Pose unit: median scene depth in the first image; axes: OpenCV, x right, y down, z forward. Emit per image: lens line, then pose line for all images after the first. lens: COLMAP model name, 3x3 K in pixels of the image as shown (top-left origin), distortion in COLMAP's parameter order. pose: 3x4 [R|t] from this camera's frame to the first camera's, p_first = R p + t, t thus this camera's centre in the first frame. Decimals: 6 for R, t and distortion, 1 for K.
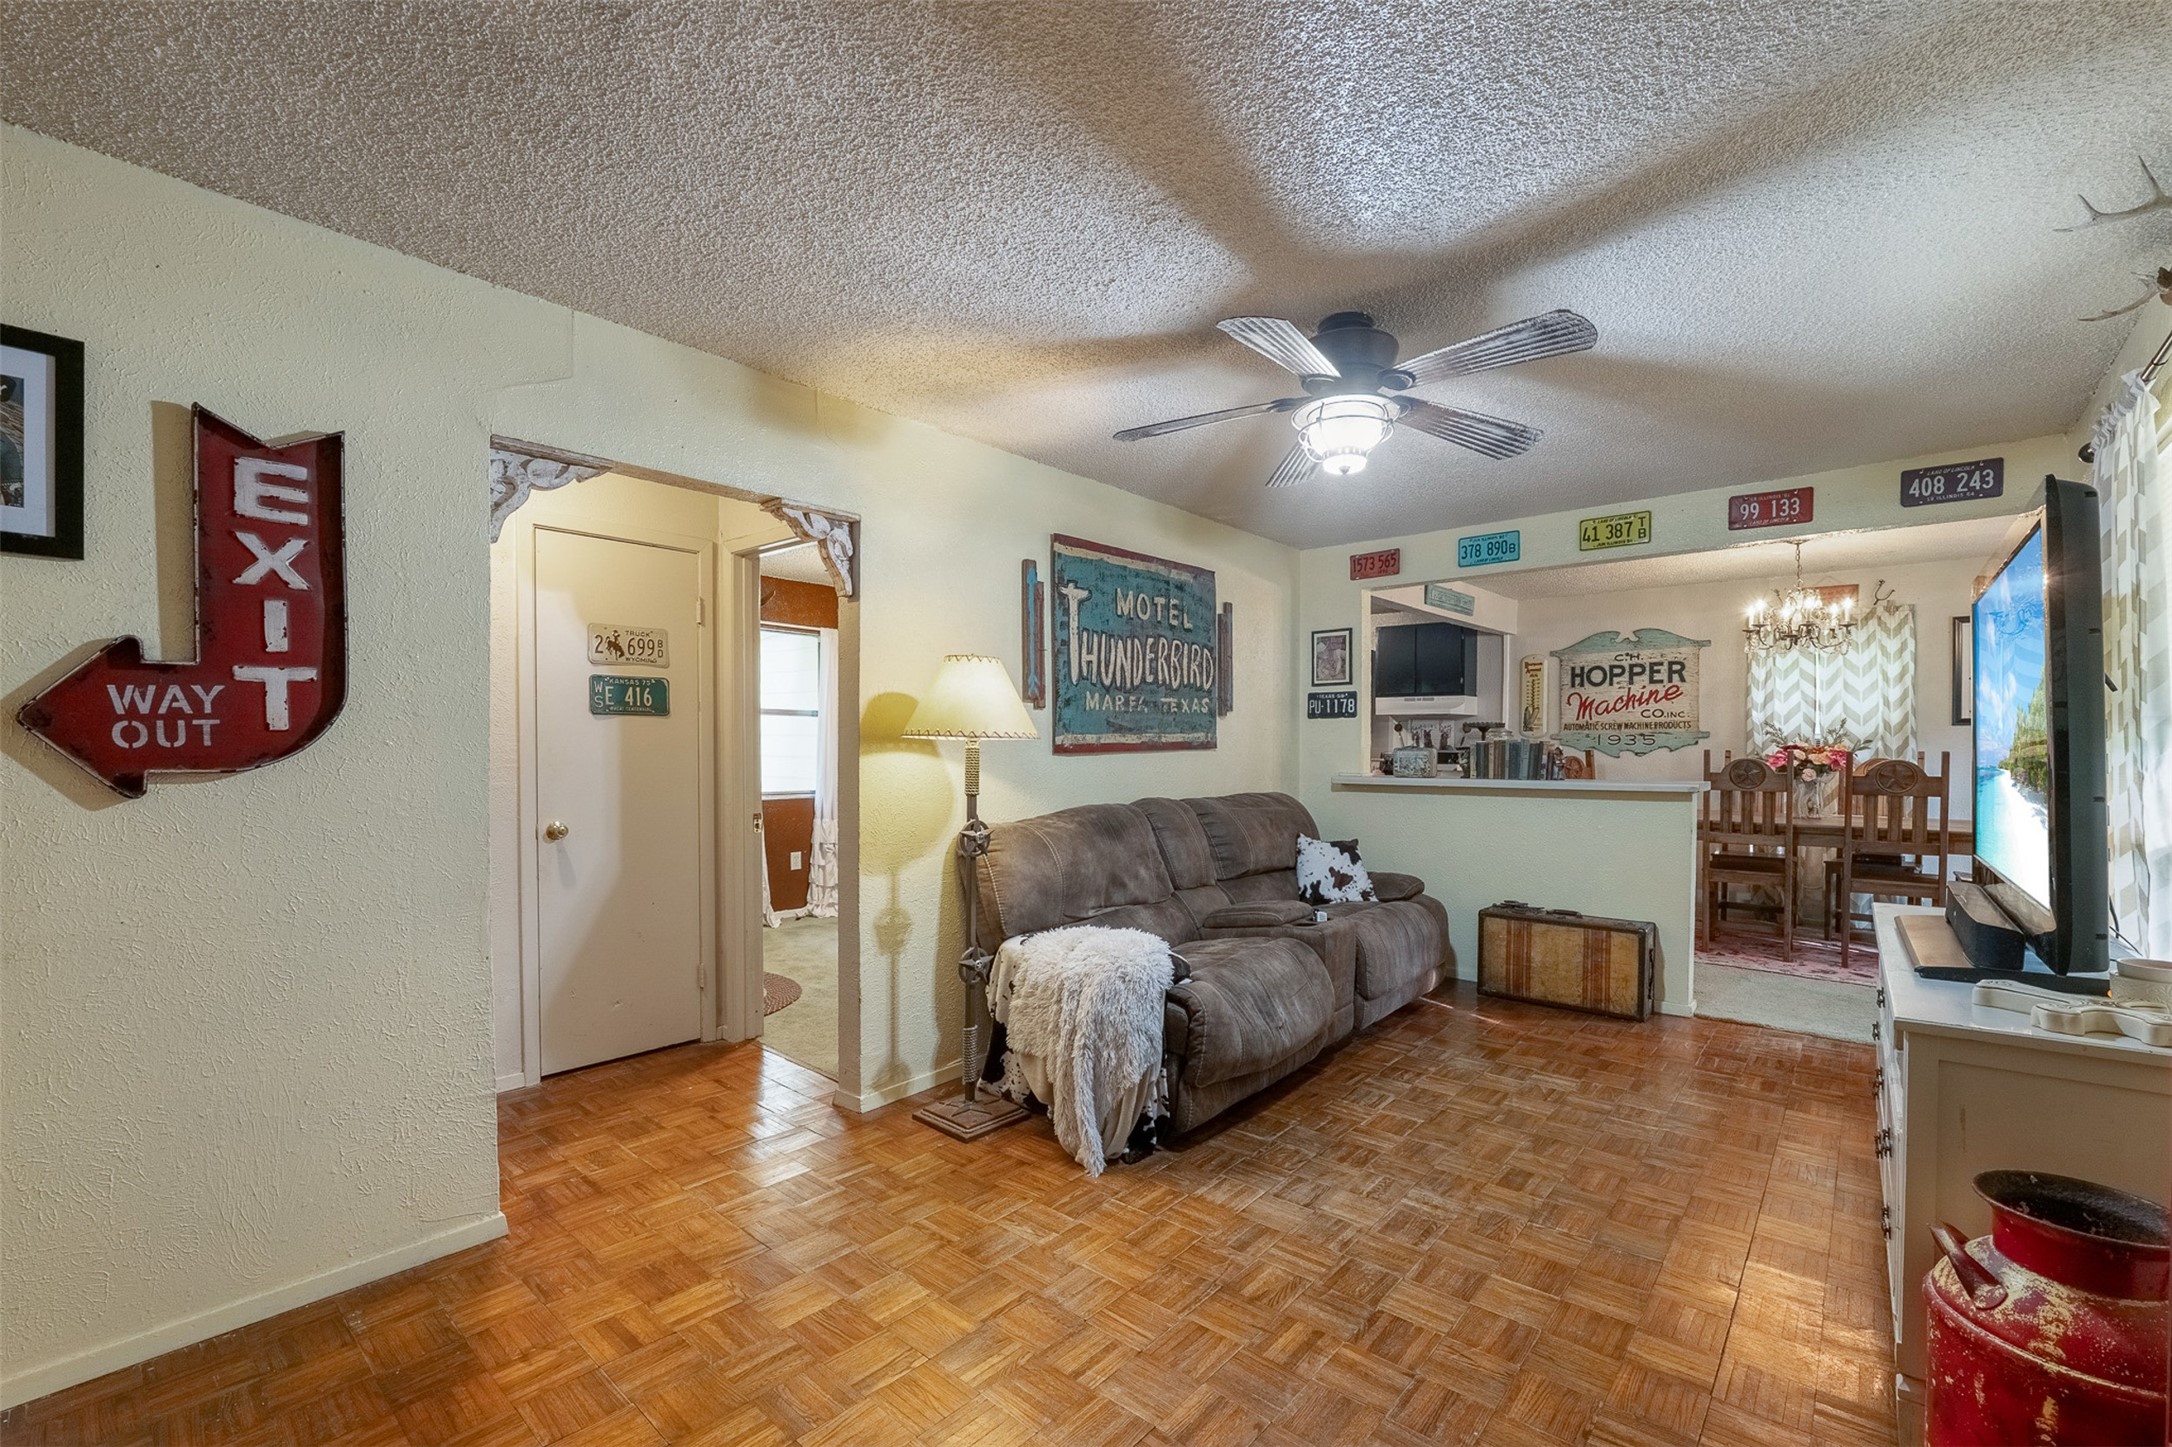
lens RADIAL K [[918.0, 0, 1098.9], [0, 918.0, 761.3], [0, 0, 1]] dist [-0.012263, 0.000358]
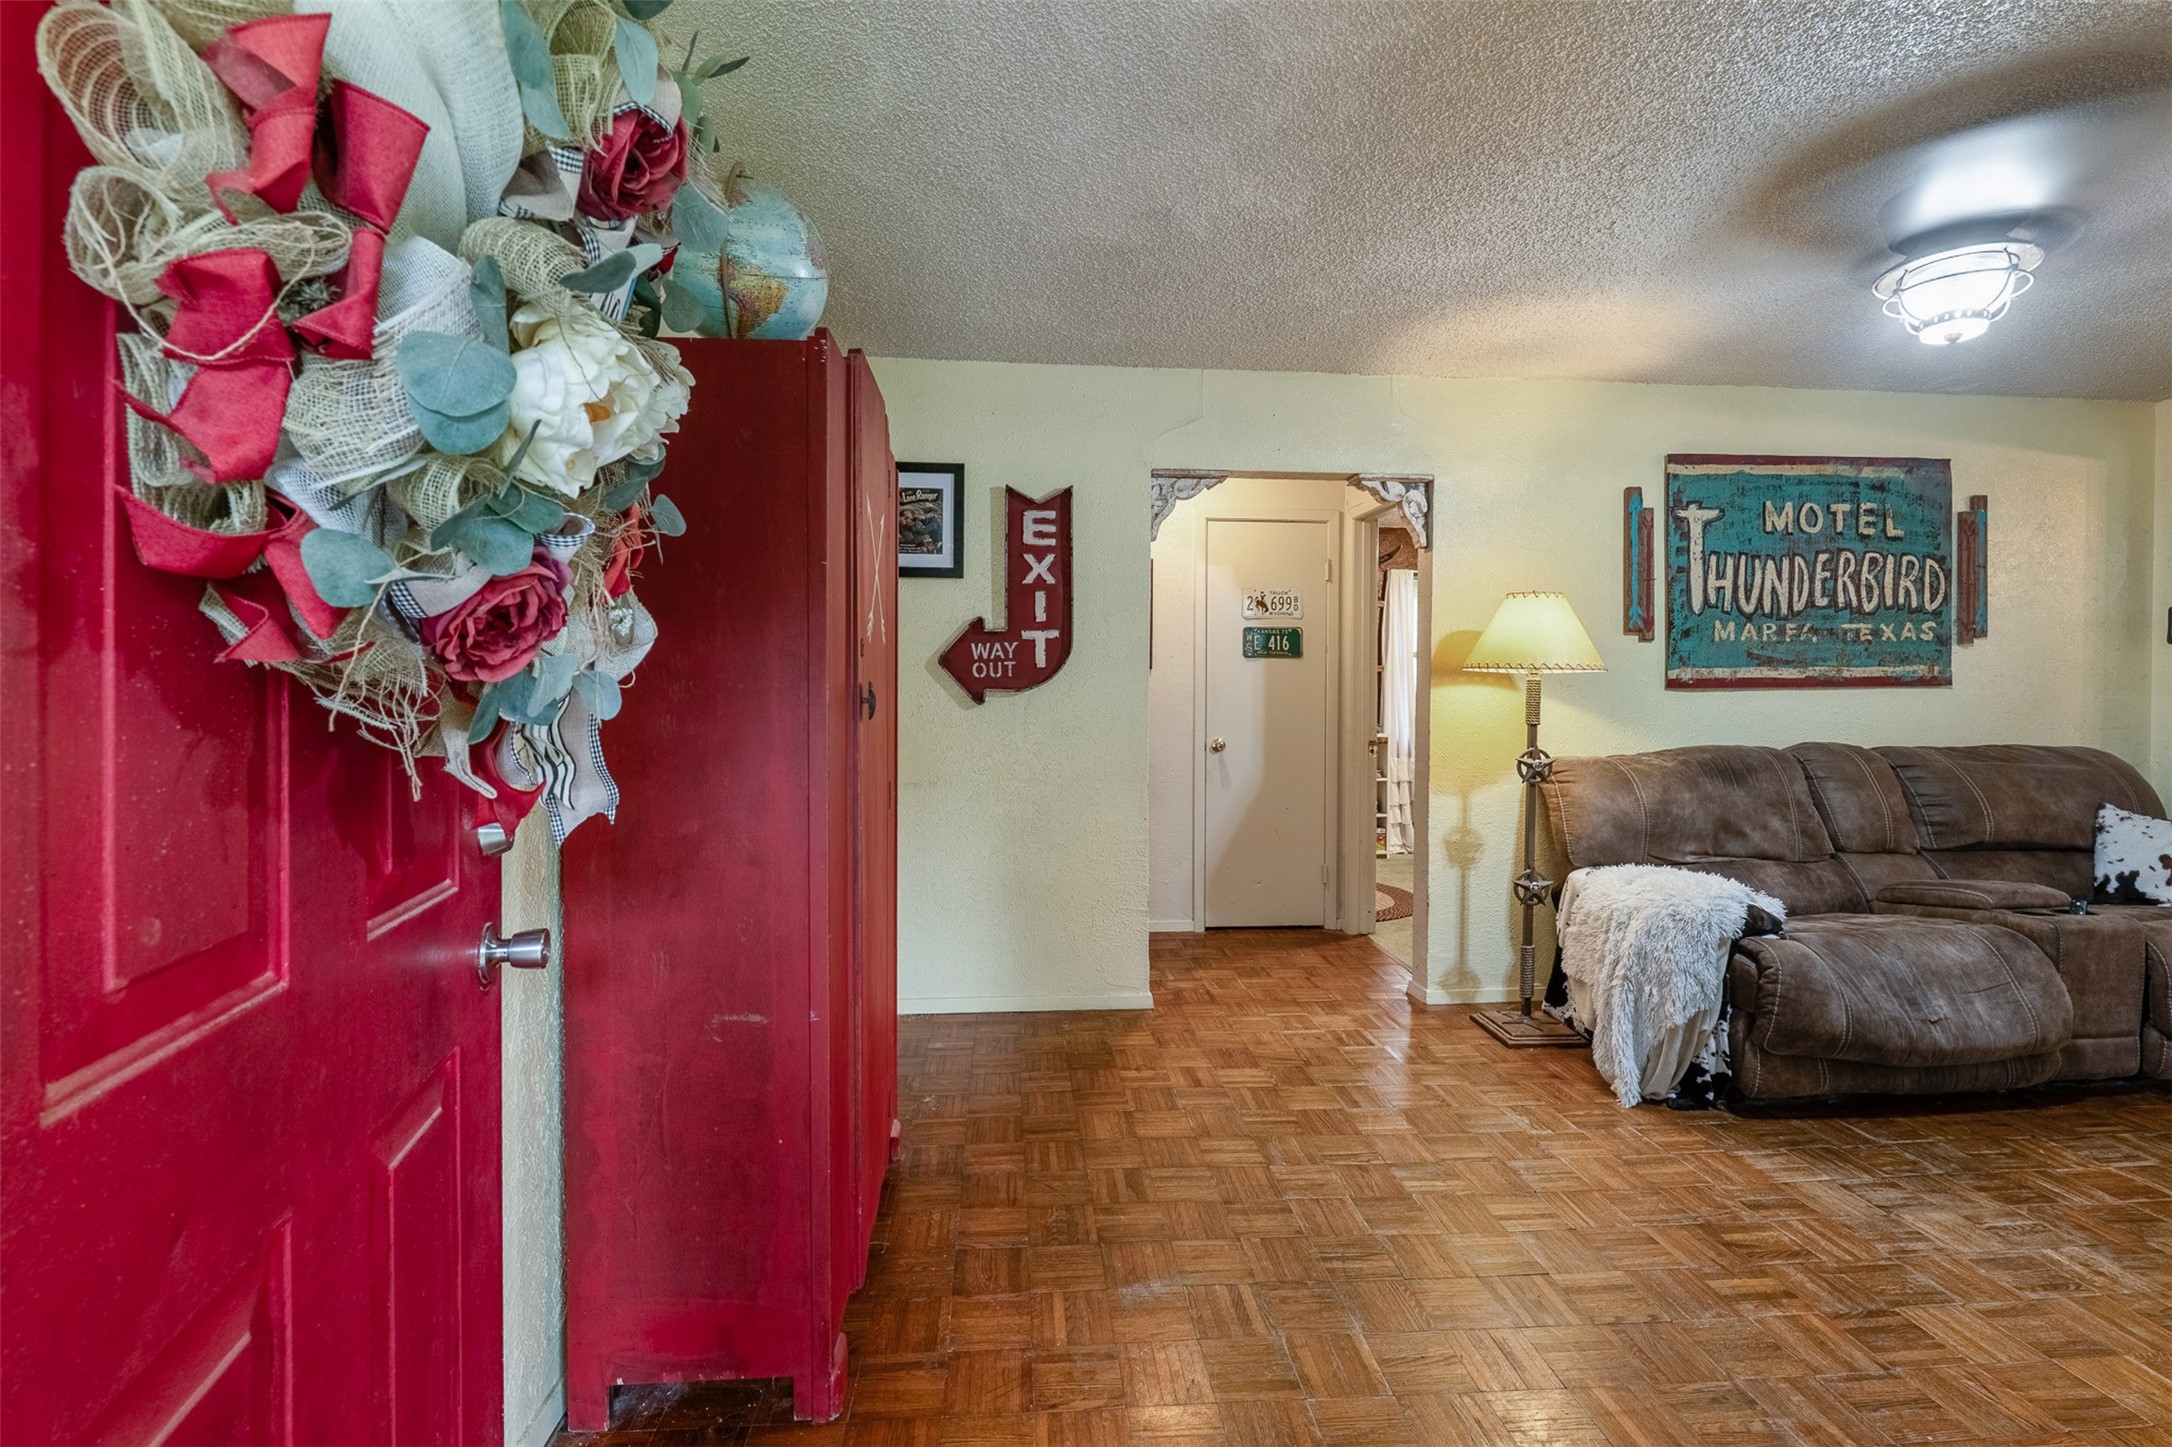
lens RADIAL K [[934.7, 0, 1082.7], [0, 934.7, 704.3], [0, 0, 1]] dist [-0.009428, 0.001100]
pose [[0.711079, 0.010964, -0.703027, 0.211257], [-0.015879, 0.999874, -0.000467, 0.018807], [0.702933, 0.011495, 0.711163, -0.104538]]
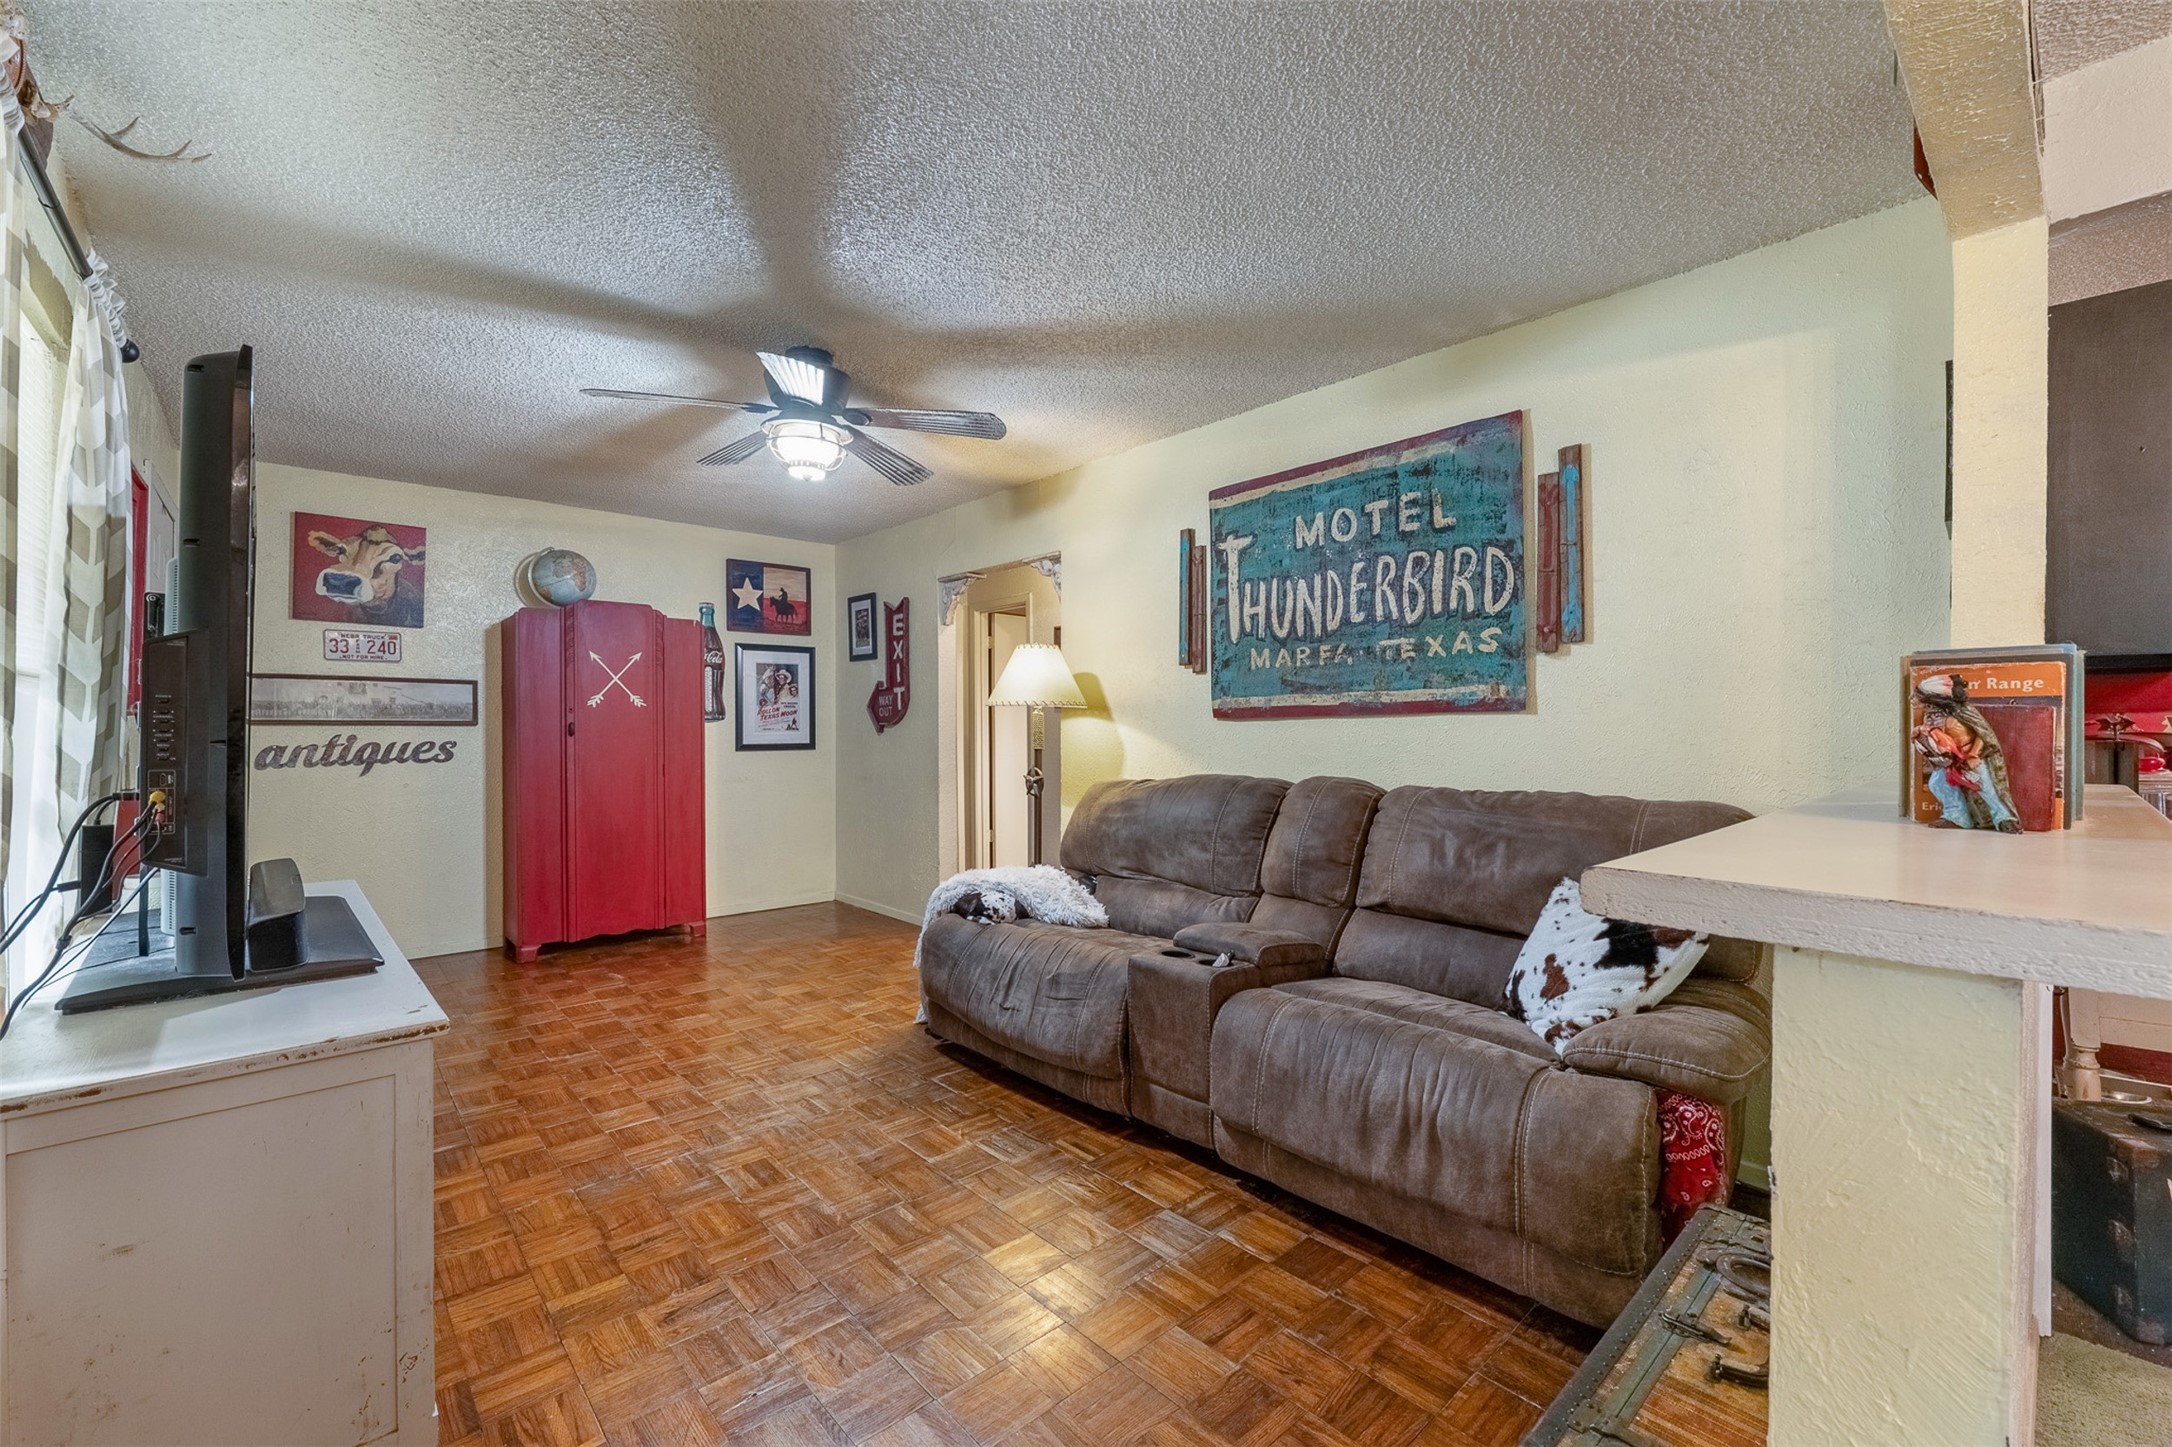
lens RADIAL K [[918.0, 0, 1108.1], [0, 918.0, 732.4], [0, 0, 1]] dist [-0.012263, 0.000358]
pose [[-0.126149, 0.007497, -0.991983, 0.990241], [-0.016460, 0.999818, 0.009649, -0.001327], [0.991875, 0.017545, -0.126003, 1.085734]]
